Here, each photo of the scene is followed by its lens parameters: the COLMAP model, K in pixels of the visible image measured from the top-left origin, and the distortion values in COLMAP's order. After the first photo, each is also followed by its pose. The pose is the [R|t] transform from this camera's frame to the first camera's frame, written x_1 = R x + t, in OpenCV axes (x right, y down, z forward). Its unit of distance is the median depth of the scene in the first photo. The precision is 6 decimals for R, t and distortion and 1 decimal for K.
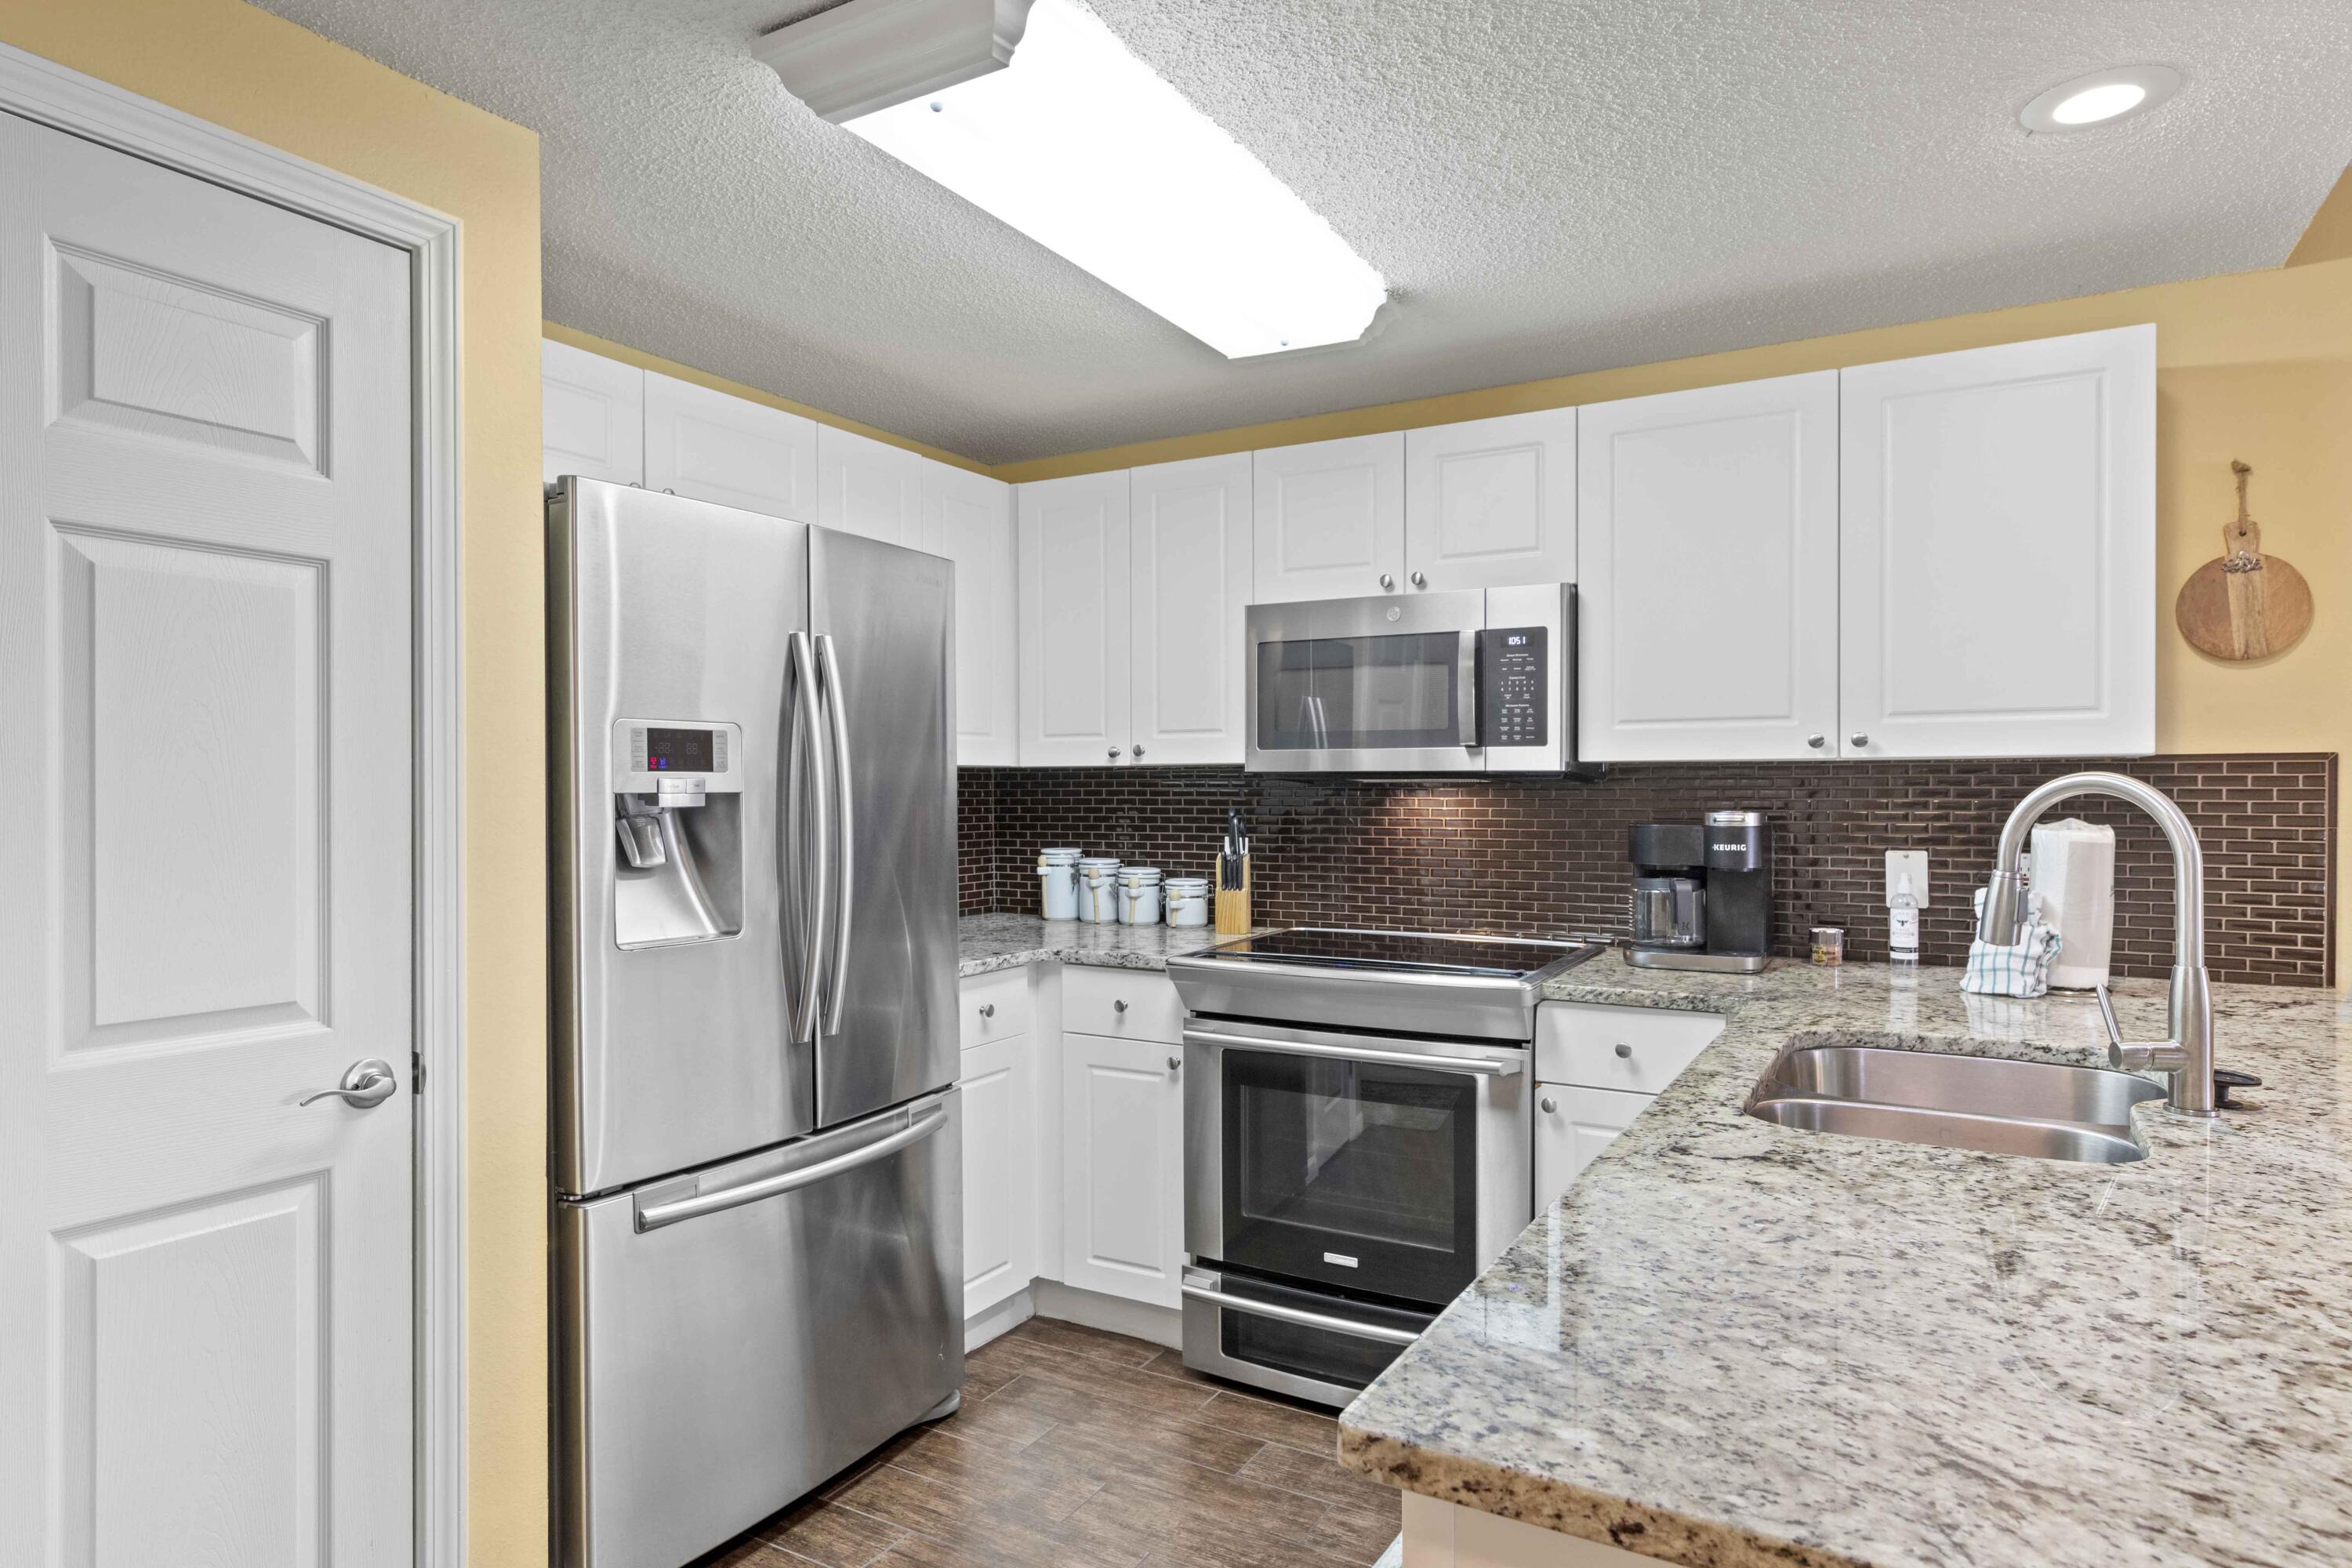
lens RADIAL K [[1344.7, 0, 1174.4], [0, 1344.7, 794.1], [0, 0, 1]] dist [0.004970, -0.000112]
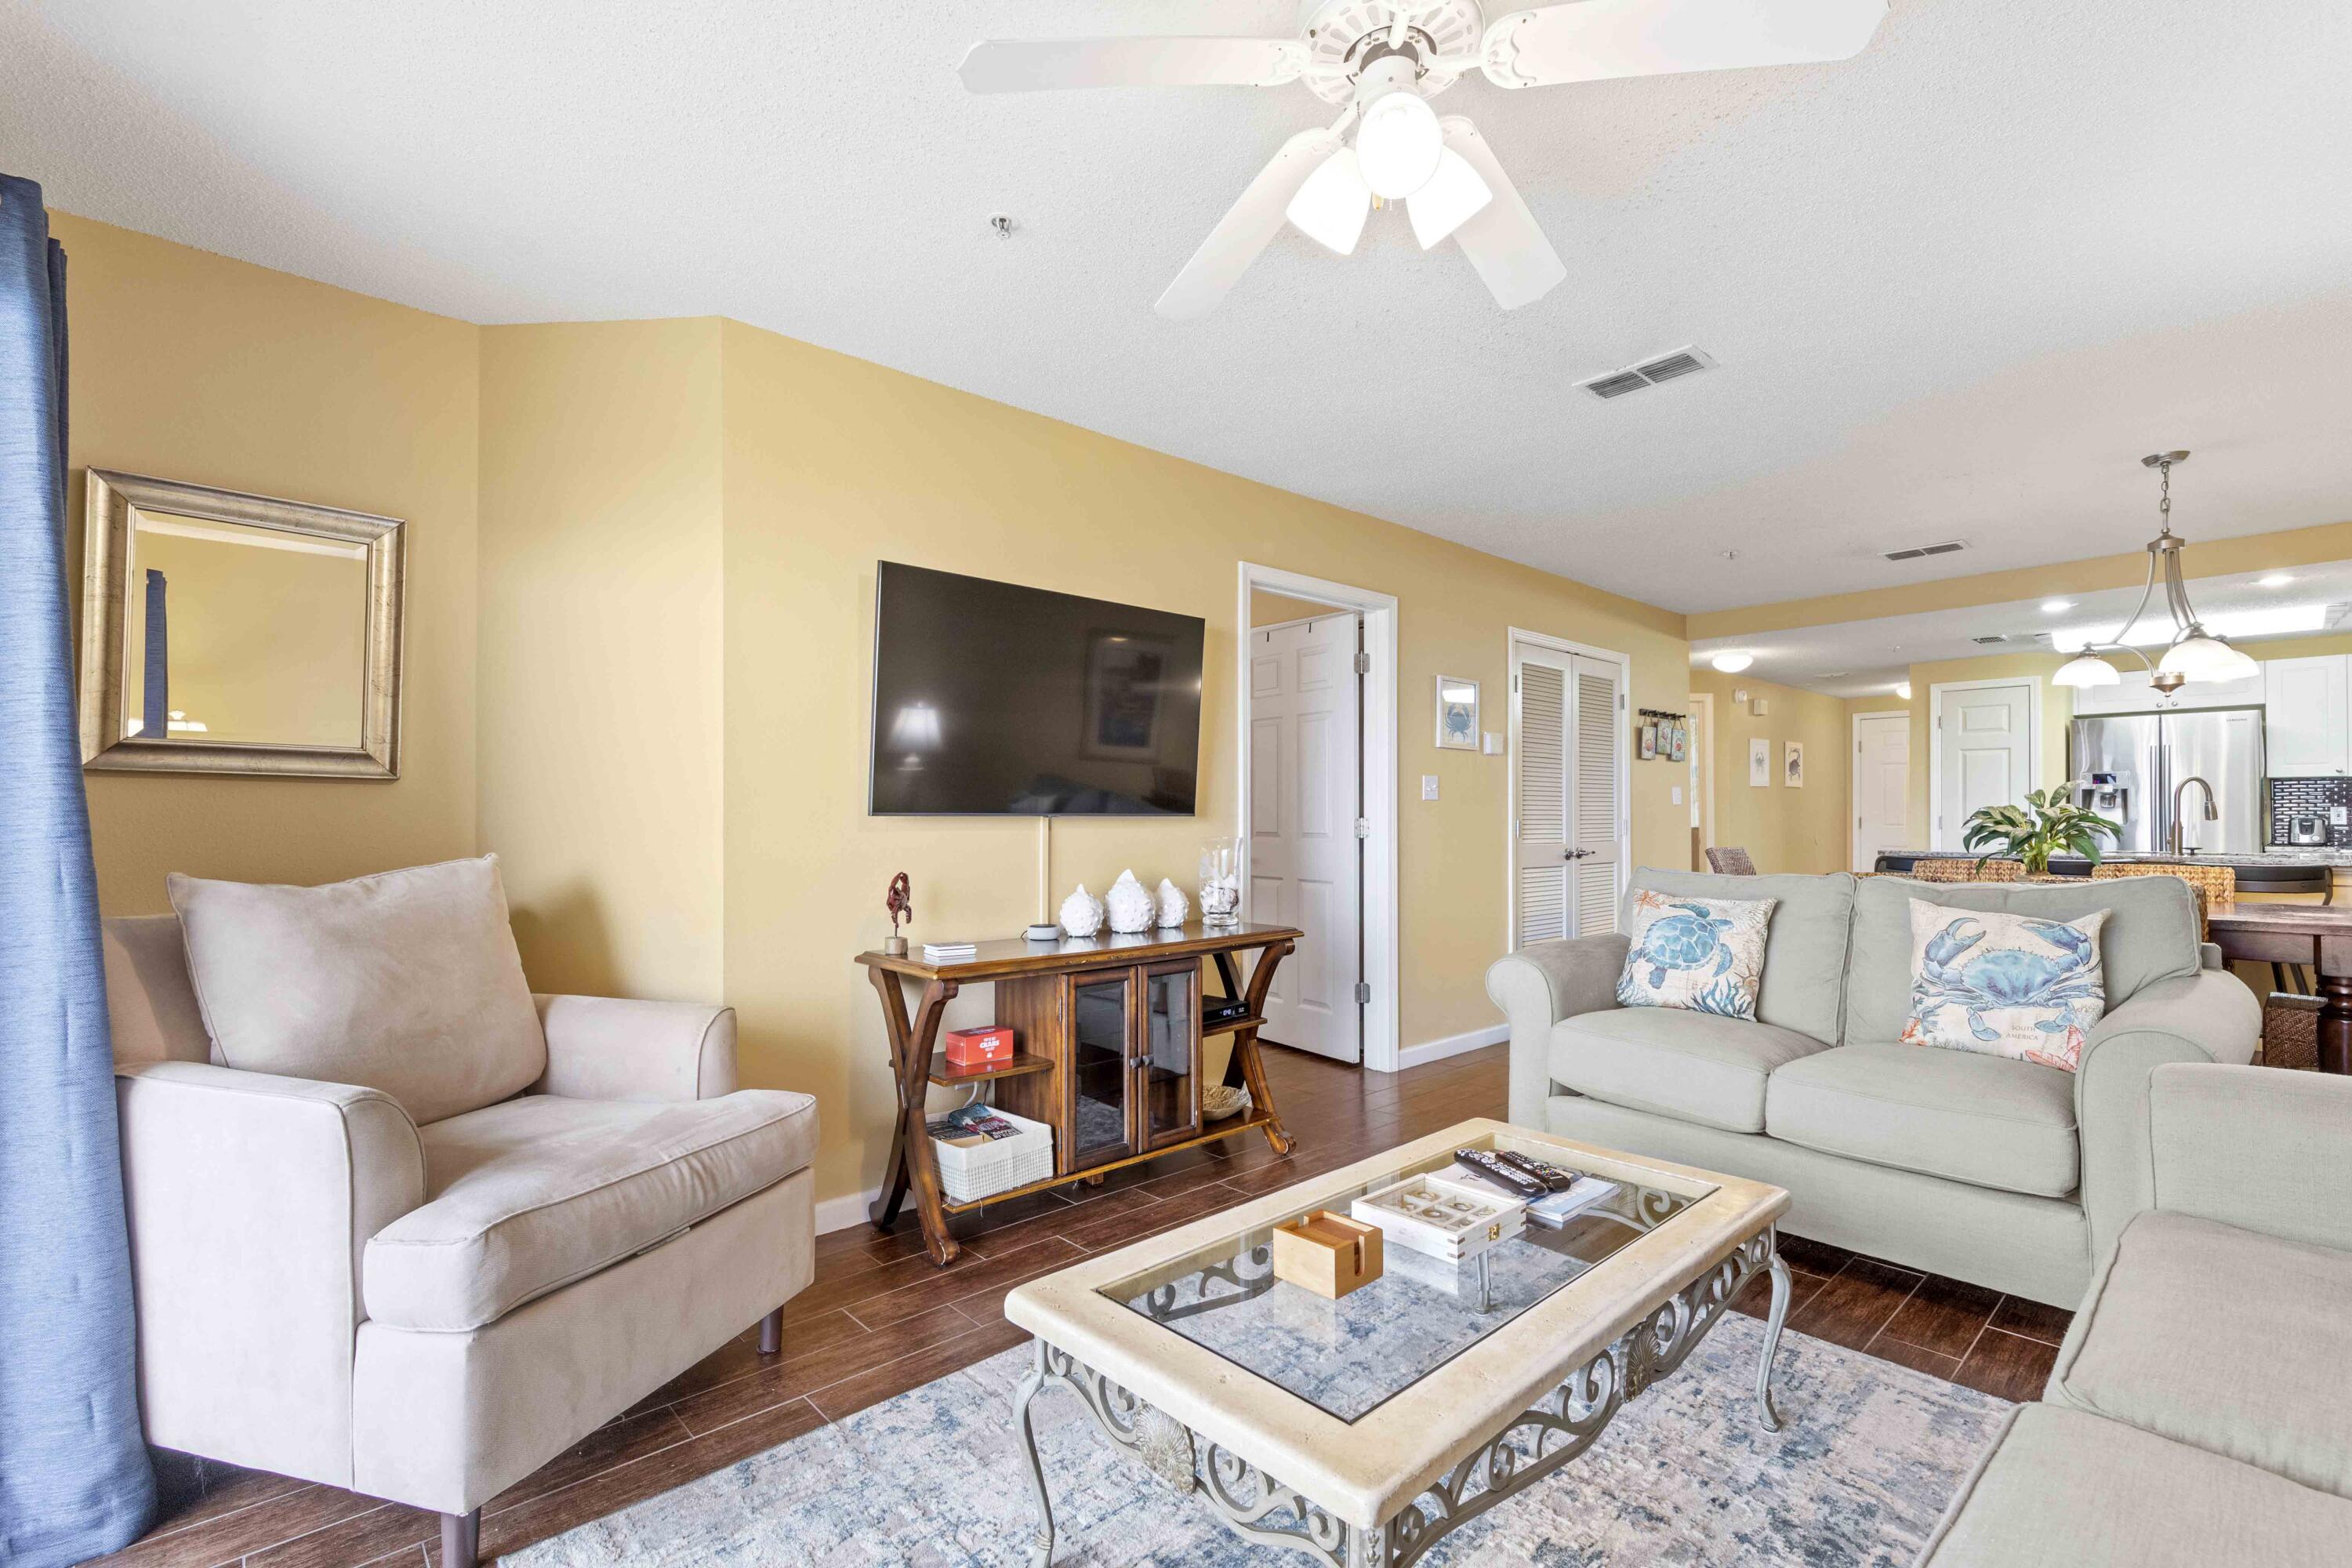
lens RADIAL K [[1040.9, 0, 1179.2], [0, 1040.9, 801.0], [0, 0, 1]] dist [-0.000335, -0.000516]
pose [[-0.302588, -0.011163, -0.953056, 2.822946], [-0.003582, 0.999938, -0.010575, 0.063695], [0.953115, 0.000213, -0.302609, -0.604229]]
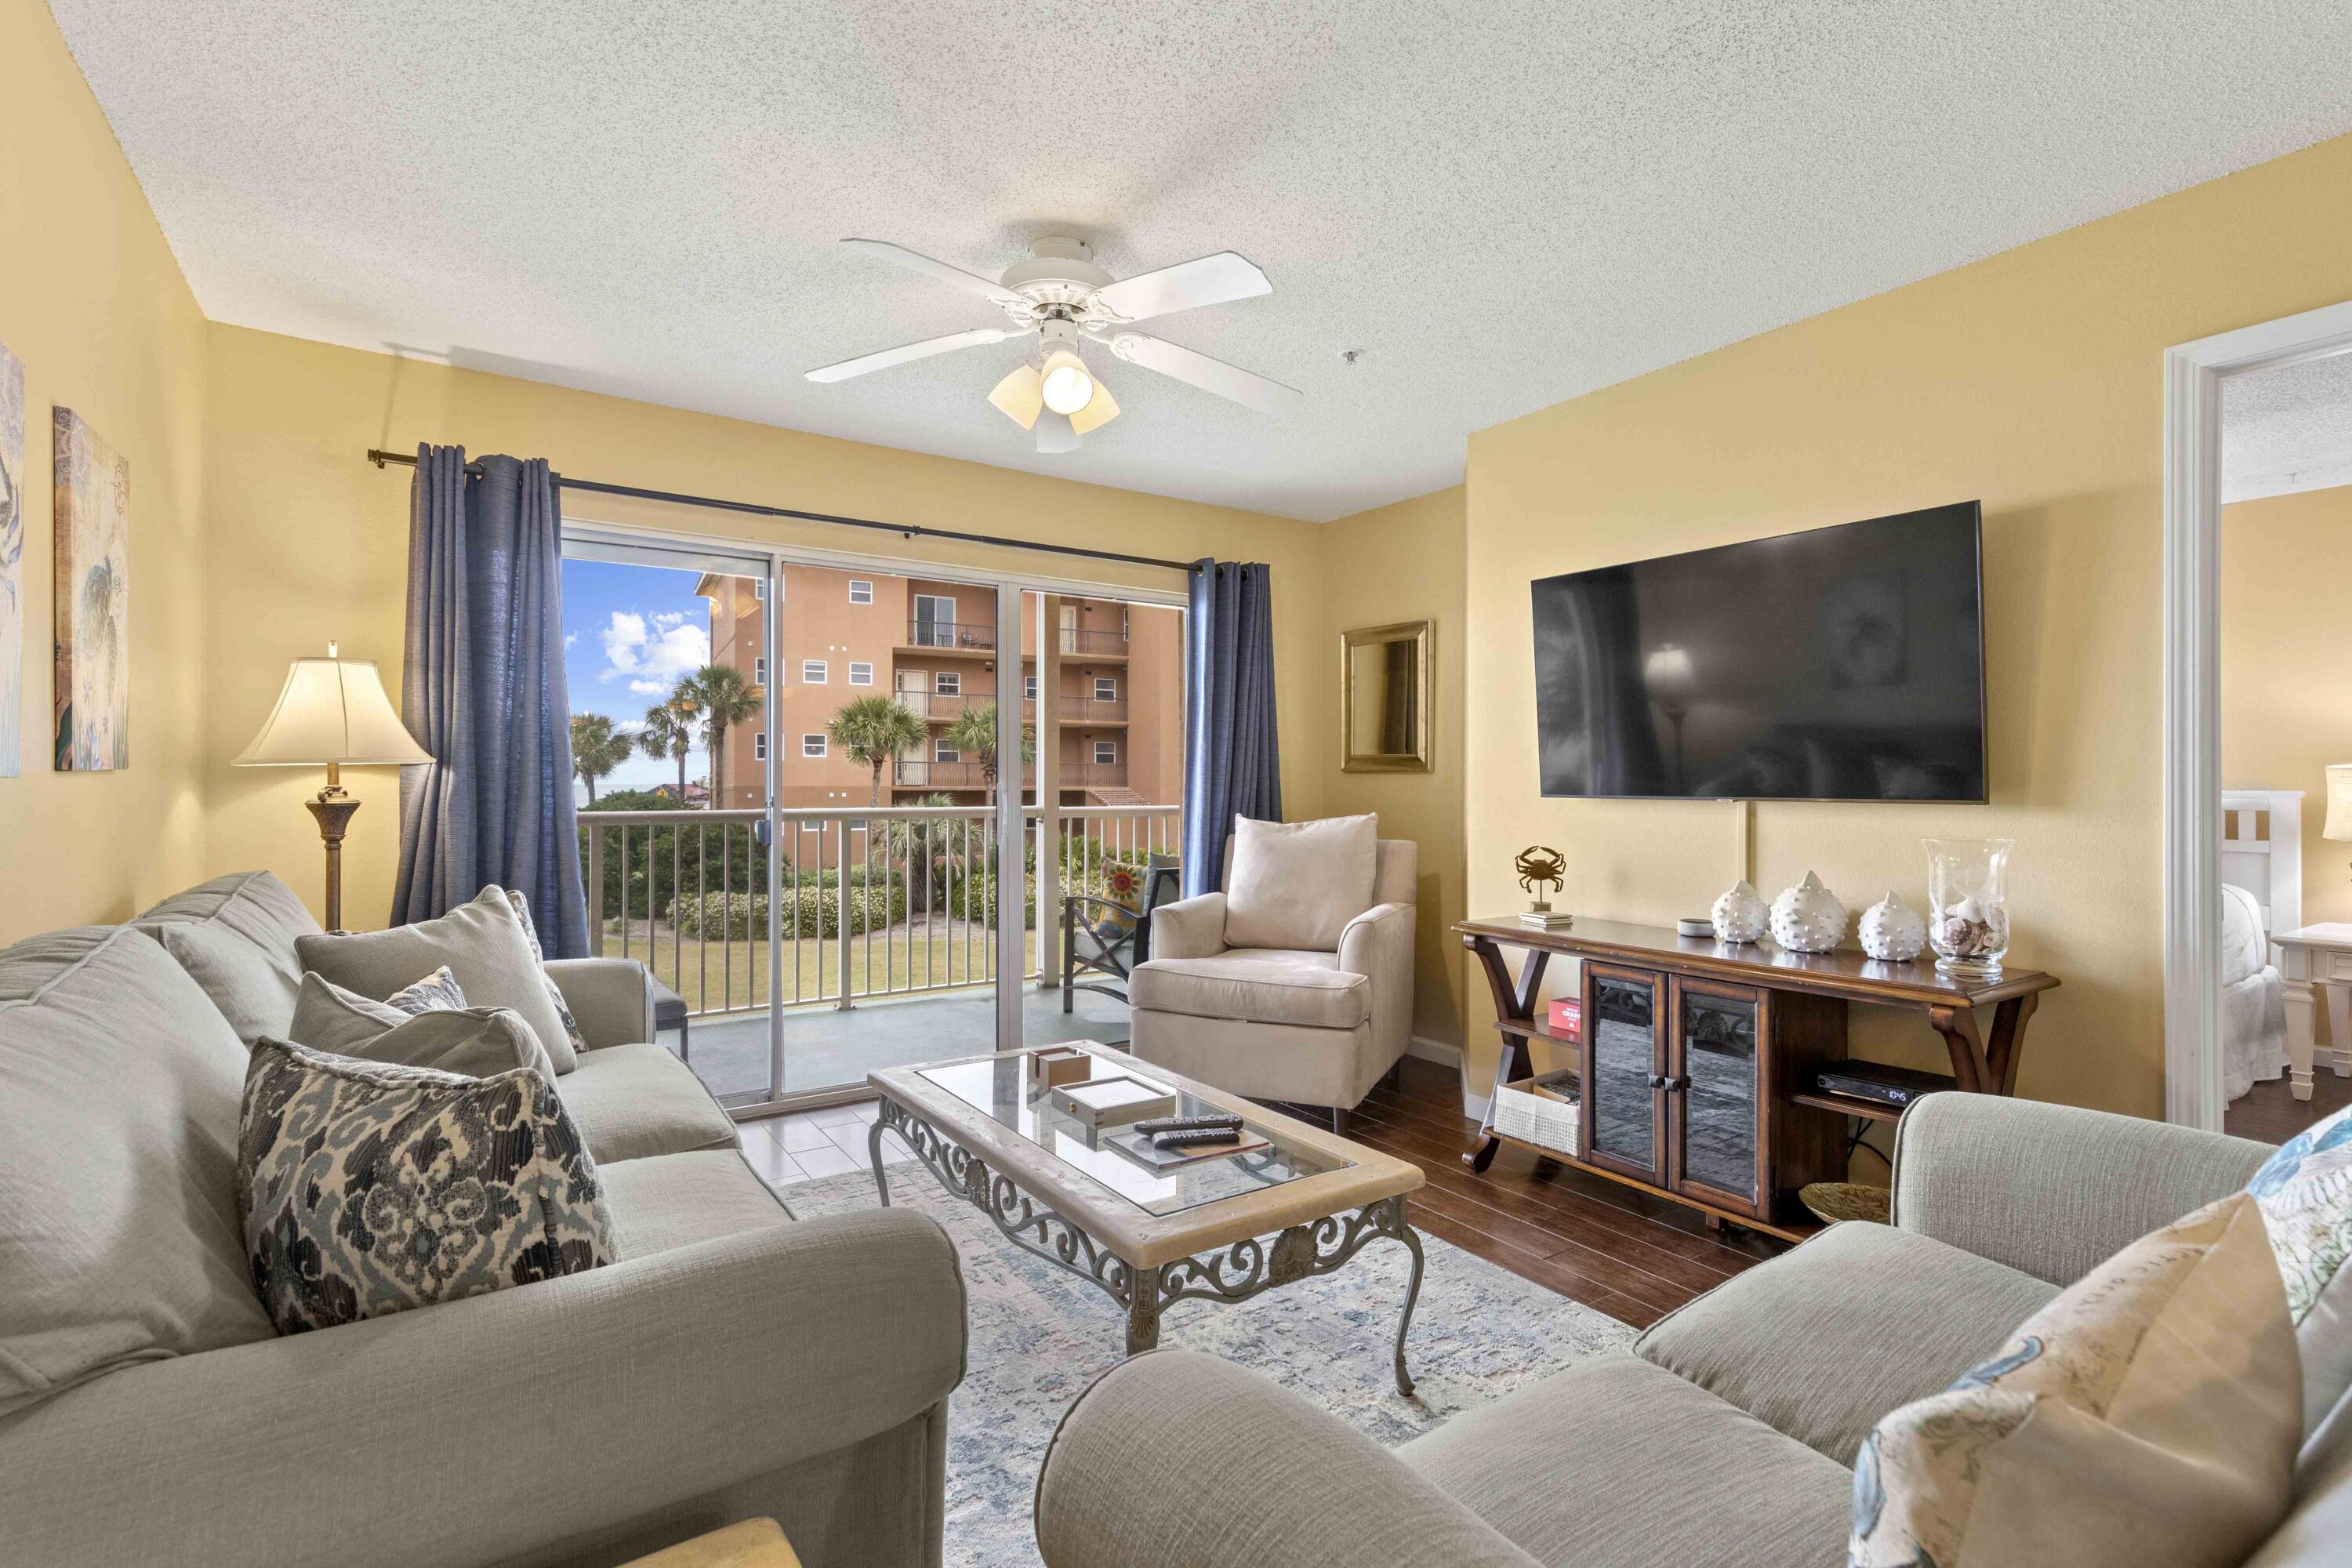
lens RADIAL K [[1094.9, 0, 1181.2], [0, 1094.9, 783.4], [0, 0, 1]] dist [-0.002145, -0.000171]
pose [[-0.901896, 0.000396, 0.431952, 1.736171], [0.003317, 0.999976, 0.006010, 0.043016], [-0.431940, 0.006853, -0.901876, 0.131205]]
